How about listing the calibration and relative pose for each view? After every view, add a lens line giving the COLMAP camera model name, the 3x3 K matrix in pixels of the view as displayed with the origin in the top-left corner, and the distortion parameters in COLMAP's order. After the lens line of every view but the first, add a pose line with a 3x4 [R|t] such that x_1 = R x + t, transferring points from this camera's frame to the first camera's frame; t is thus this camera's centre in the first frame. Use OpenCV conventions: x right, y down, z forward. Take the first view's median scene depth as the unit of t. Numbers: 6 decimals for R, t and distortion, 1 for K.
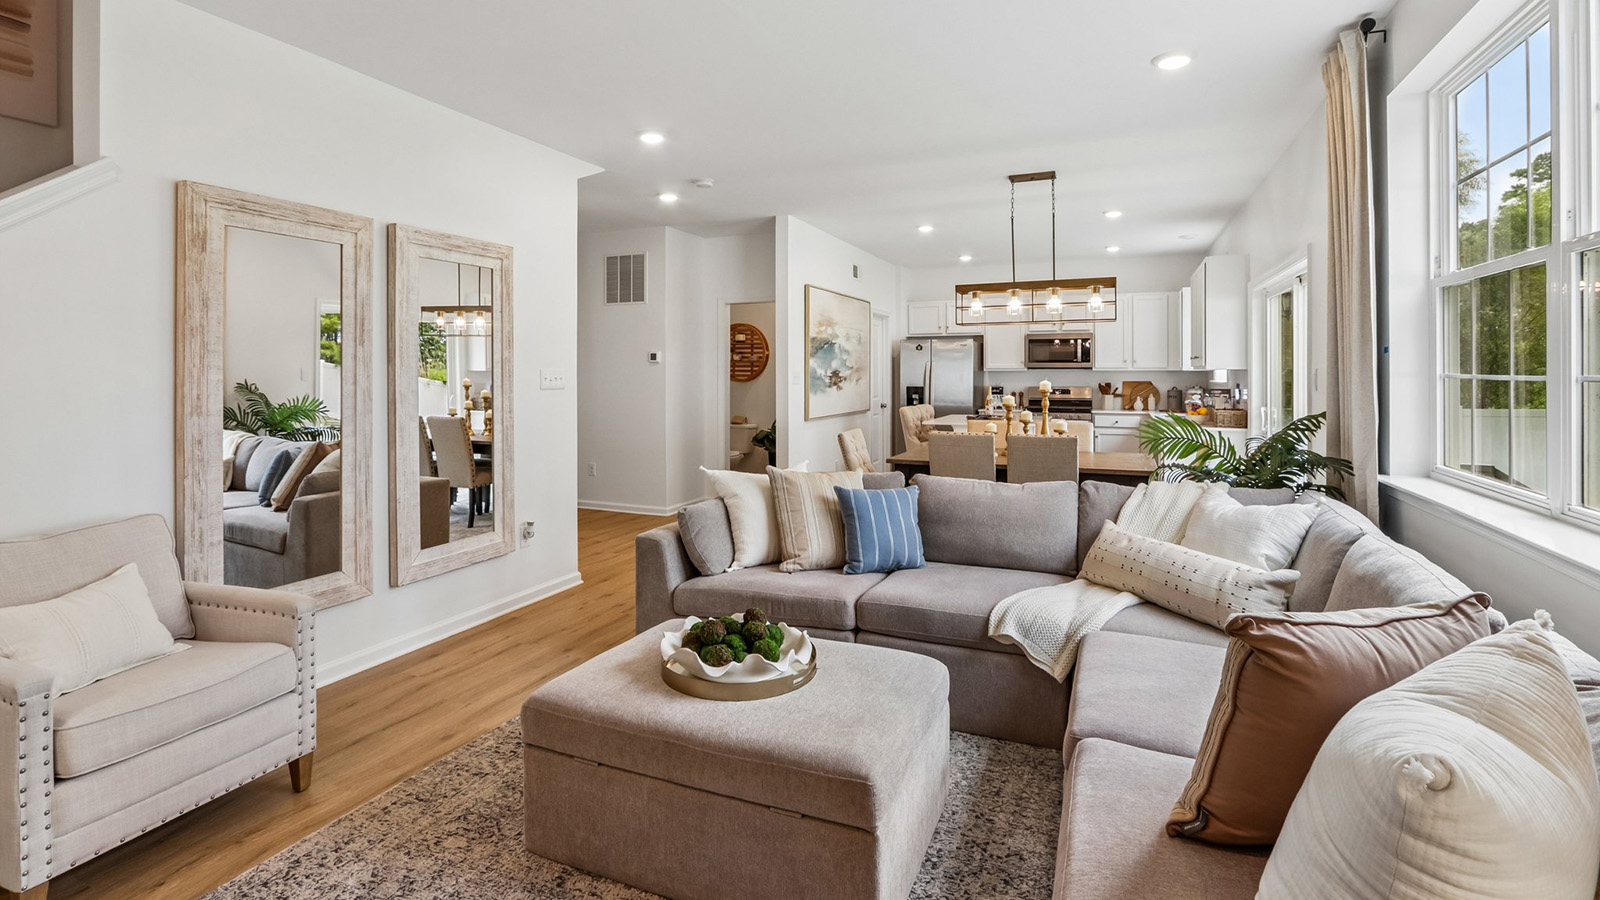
lens RADIAL K [[750.1, 0, 793.0], [0, 750.1, 368.7], [0, 0, 1]] dist [-0.015805, 0.000716]
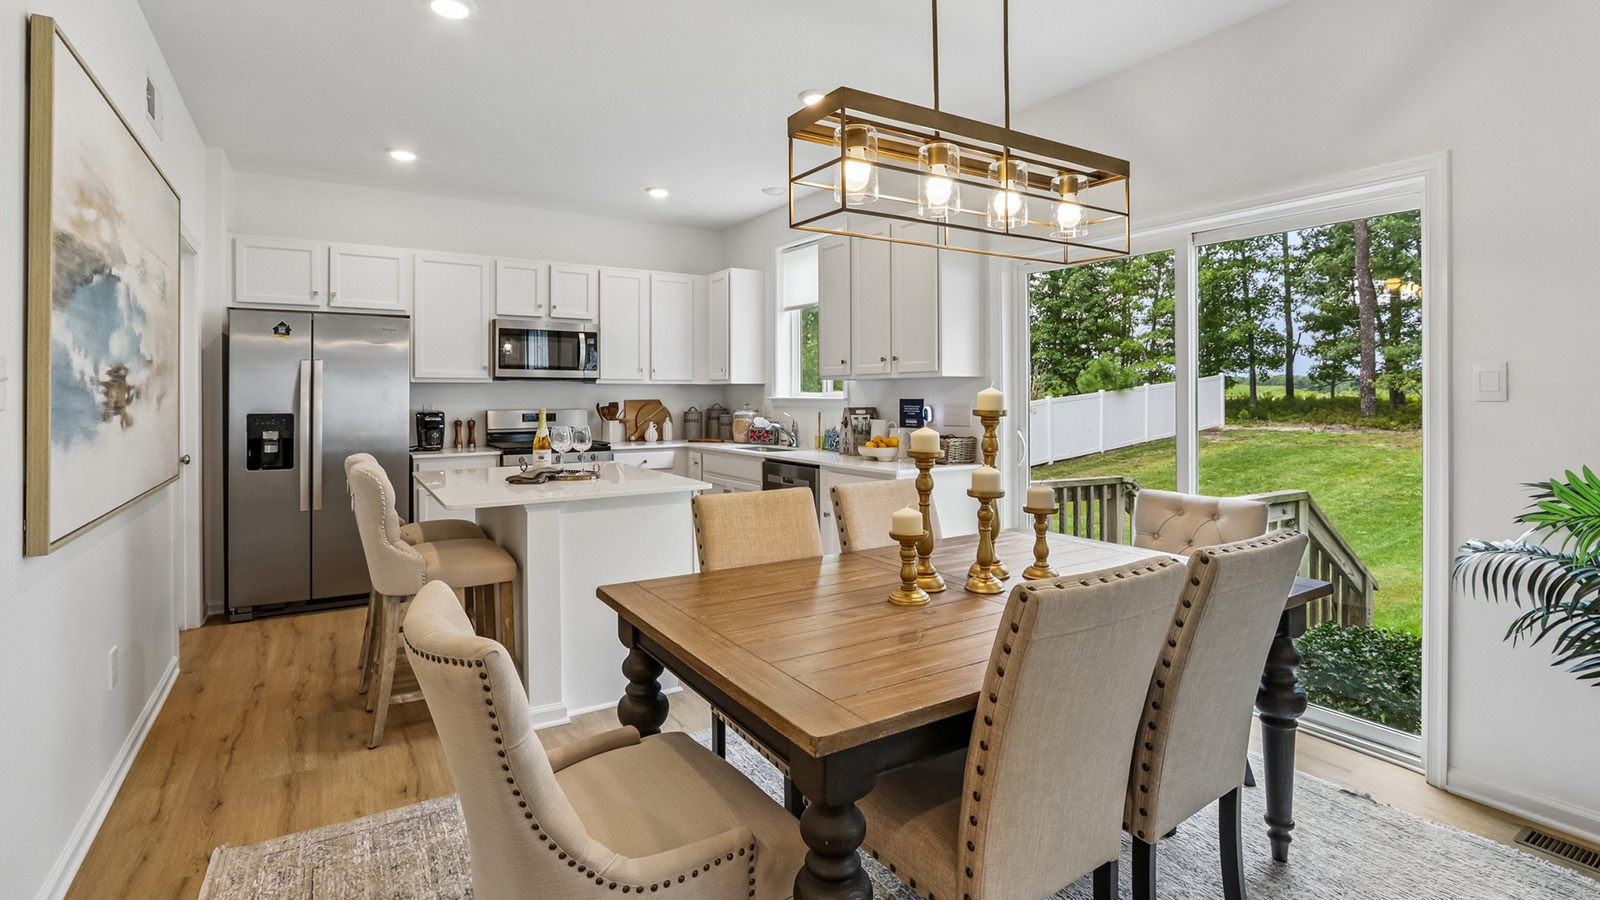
lens RADIAL K [[750.1, 0, 794.3], [0, 750.1, 393.8], [0, 0, 1]] dist [-0.015805, 0.000716]
pose [[0.565364, 0.001325, 0.824841, -0.039309], [-0.002495, 0.999997, 0.000104, 0.013495], [-0.824838, -0.002117, 0.565365, 0.605161]]
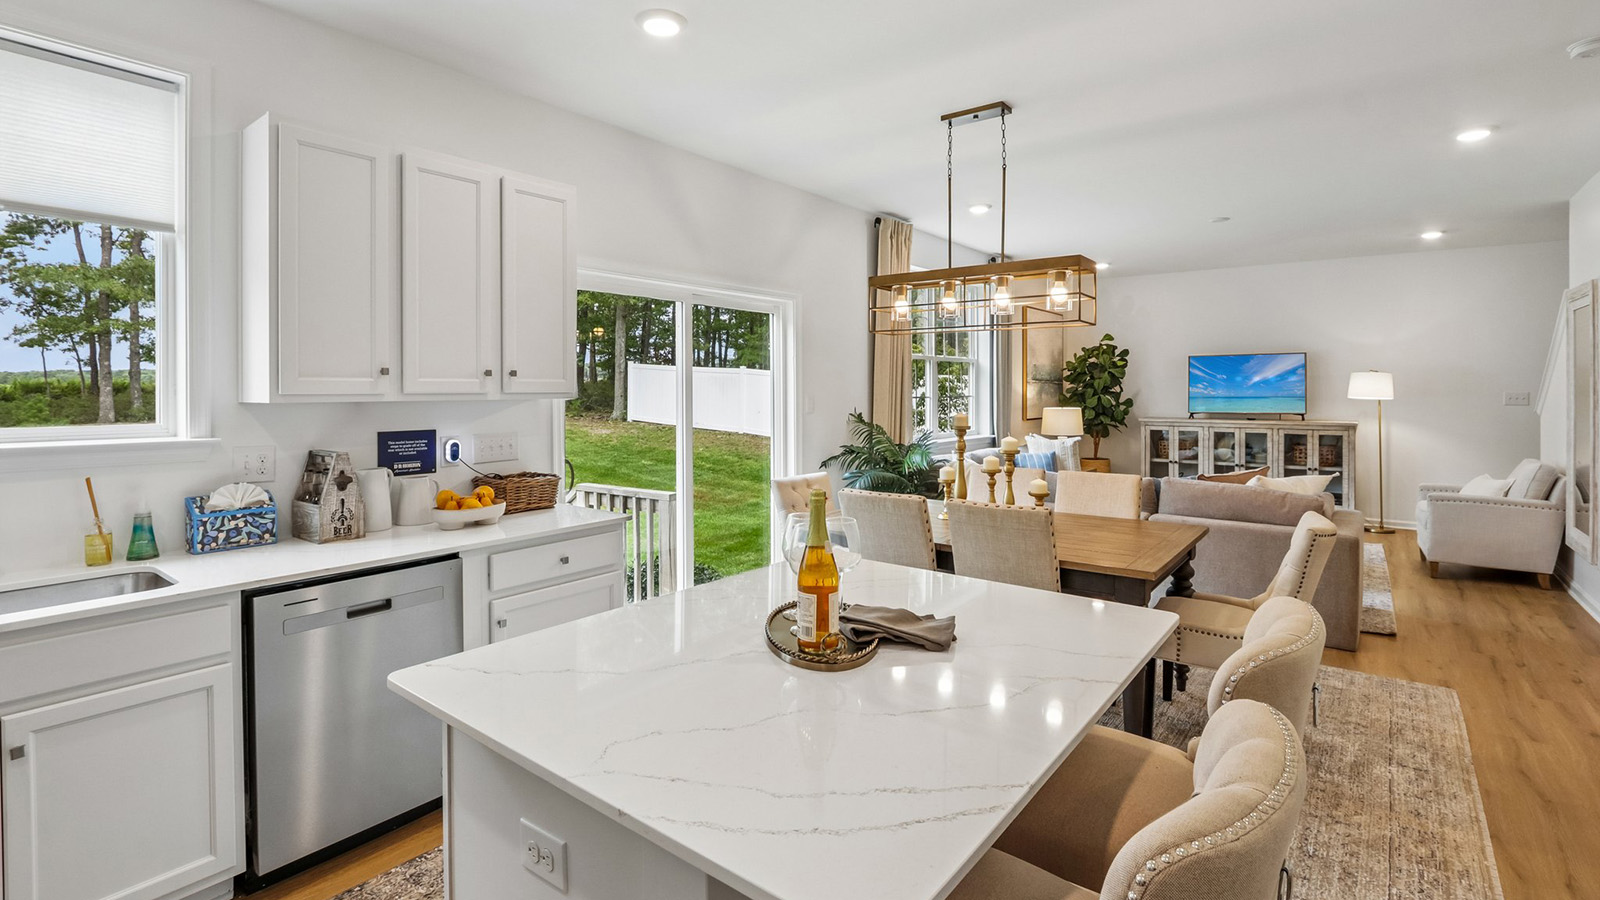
lens RADIAL K [[750.1, 0, 791.1], [0, 750.1, 390.8], [0, 0, 1]] dist [-0.015805, 0.000716]
pose [[-0.965177, 0.003433, 0.261574, 0.219870], [0.002900, 0.999993, -0.002424, -0.002075], [-0.261580, -0.001581, -0.965180, 1.202562]]
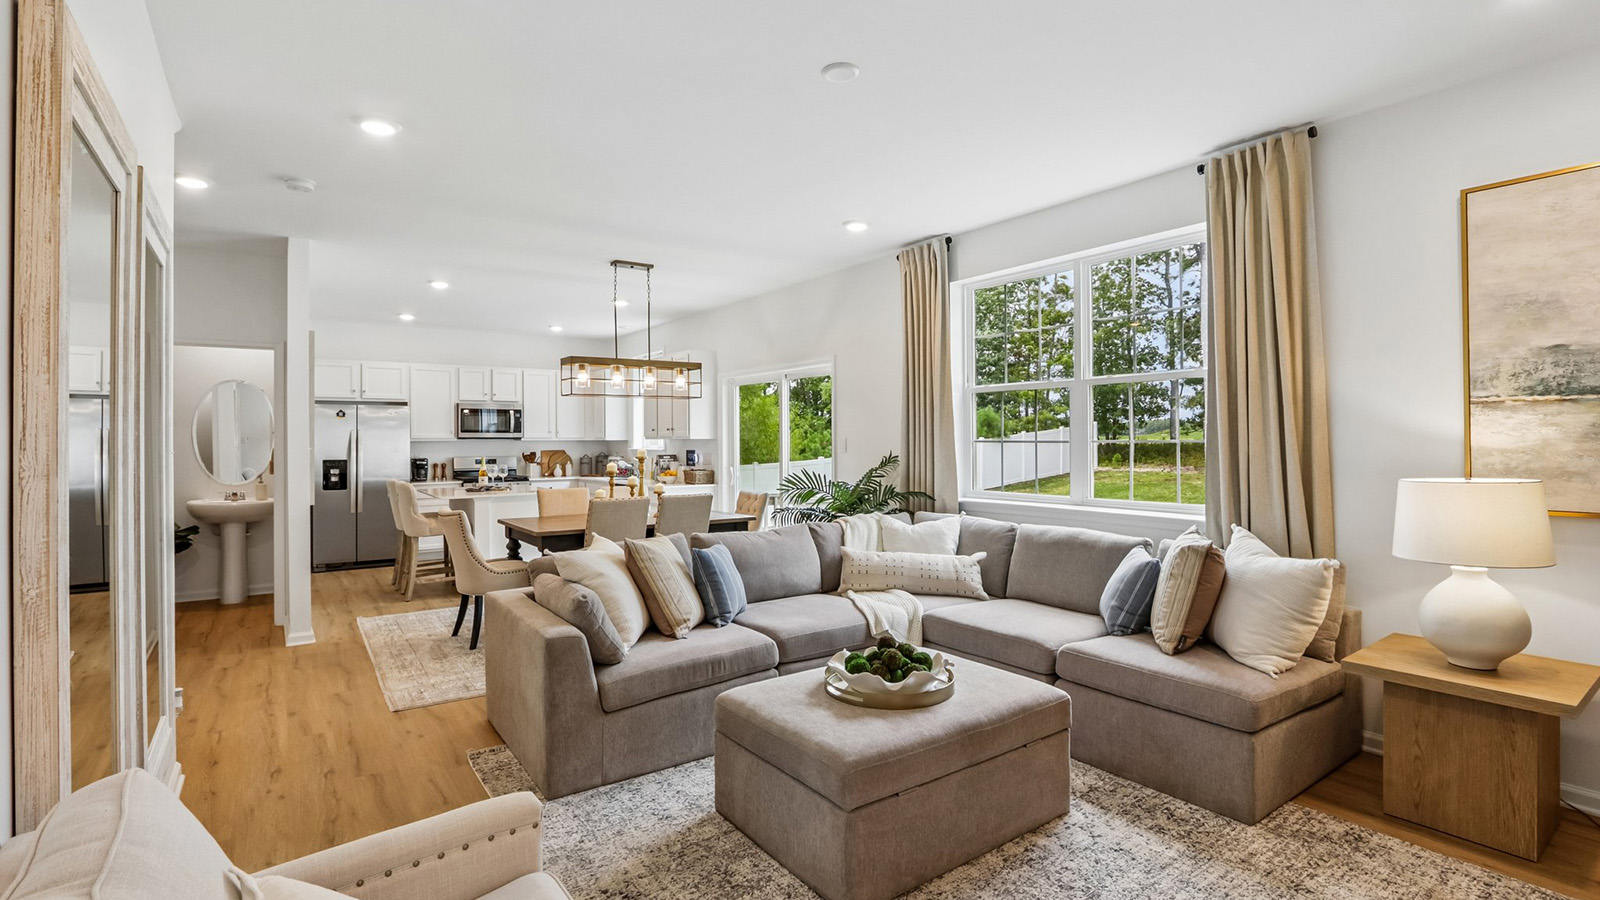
lens RADIAL K [[750.1, 0, 798.0], [0, 750.1, 439.6], [0, 0, 1]] dist [-0.015805, 0.000716]
pose [[0.522924, -0.001037, 0.852379, -0.352408], [0.000565, 0.999999, 0.000870, 0.000793], [-0.852379, 0.000027, 0.522924, 0.148689]]
